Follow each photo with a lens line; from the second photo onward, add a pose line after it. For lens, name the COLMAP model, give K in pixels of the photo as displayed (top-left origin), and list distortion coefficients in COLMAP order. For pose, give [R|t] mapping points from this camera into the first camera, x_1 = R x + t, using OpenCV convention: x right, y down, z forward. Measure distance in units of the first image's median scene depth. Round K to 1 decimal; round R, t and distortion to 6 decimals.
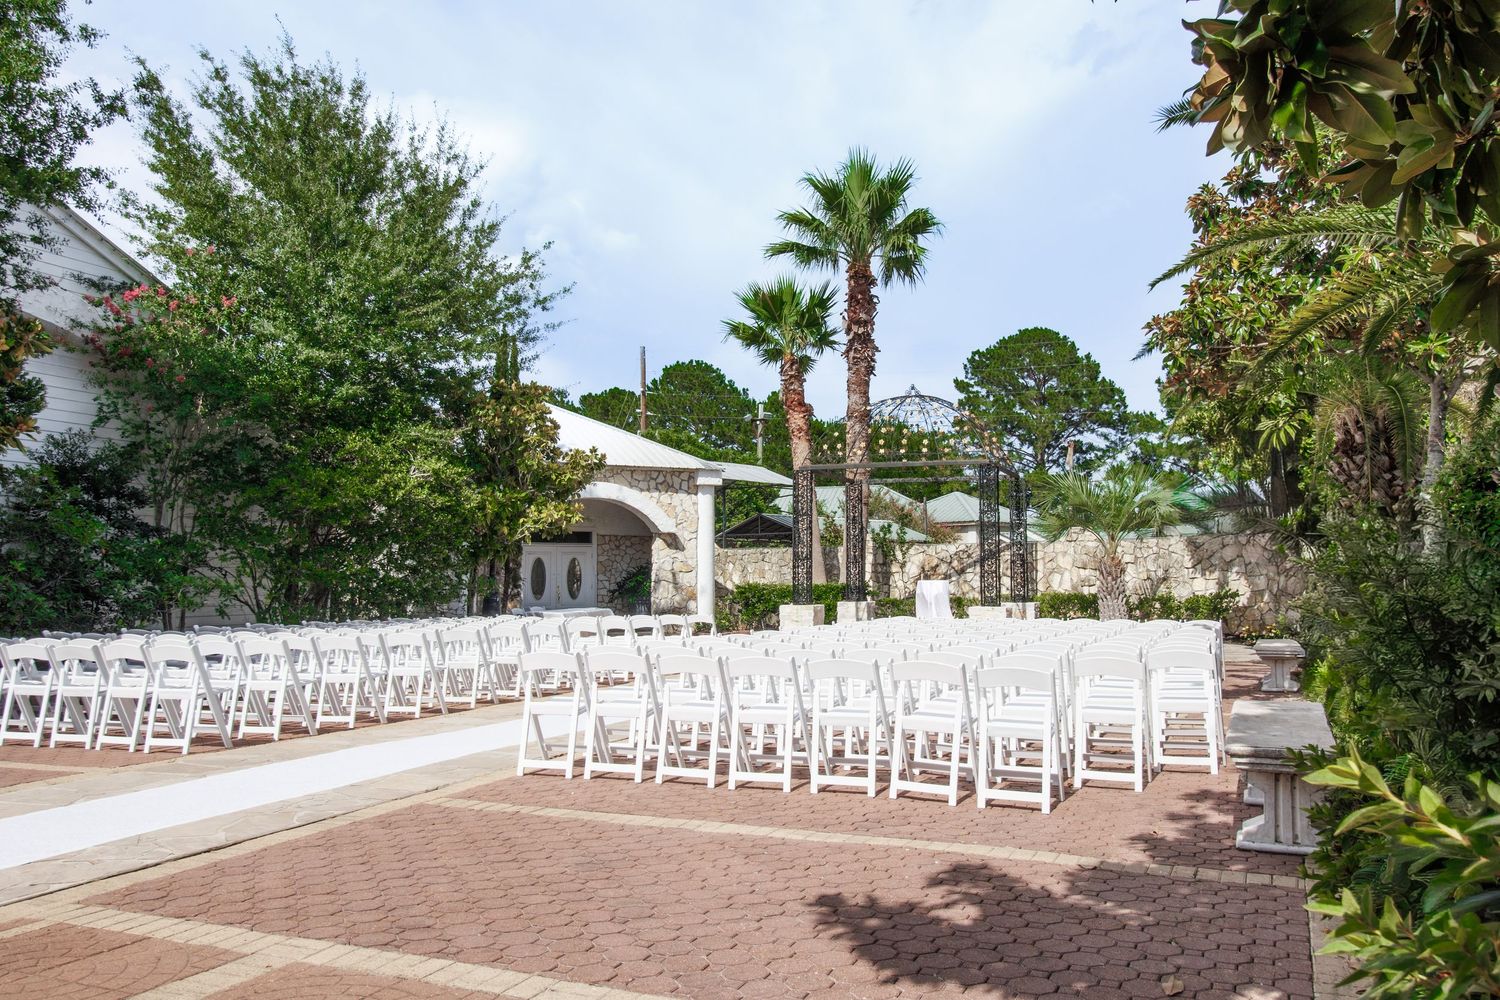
lens RADIAL K [[1454.4, 0, 750.0], [0, 1454.4, 500.0], [0, 0, 1]] dist [-0.061000, -0.000649]
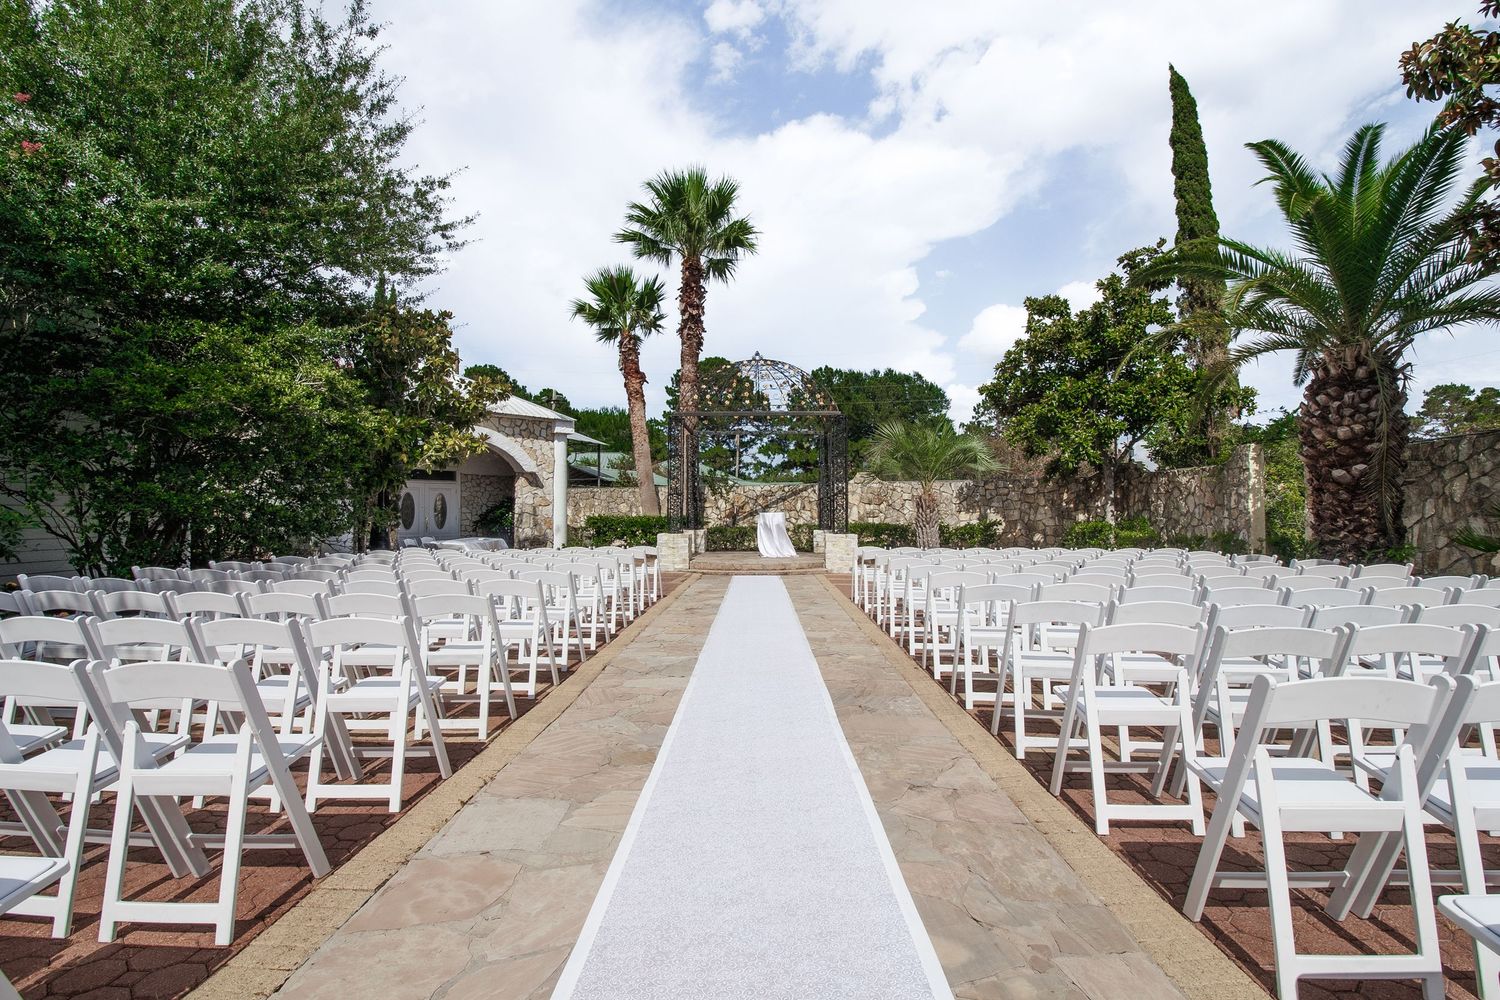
lens RADIAL K [[780.6, 0, 750.0], [0, 780.6, 500.0], [0, 0, 1]] dist [0.000051, 0.000066]
pose [[0.944908, 0.008424, 0.327226, -0.094508], [-0.019746, 0.999315, 0.031293, 0.021502], [-0.326739, -0.036030, 0.944428, 0.344924]]
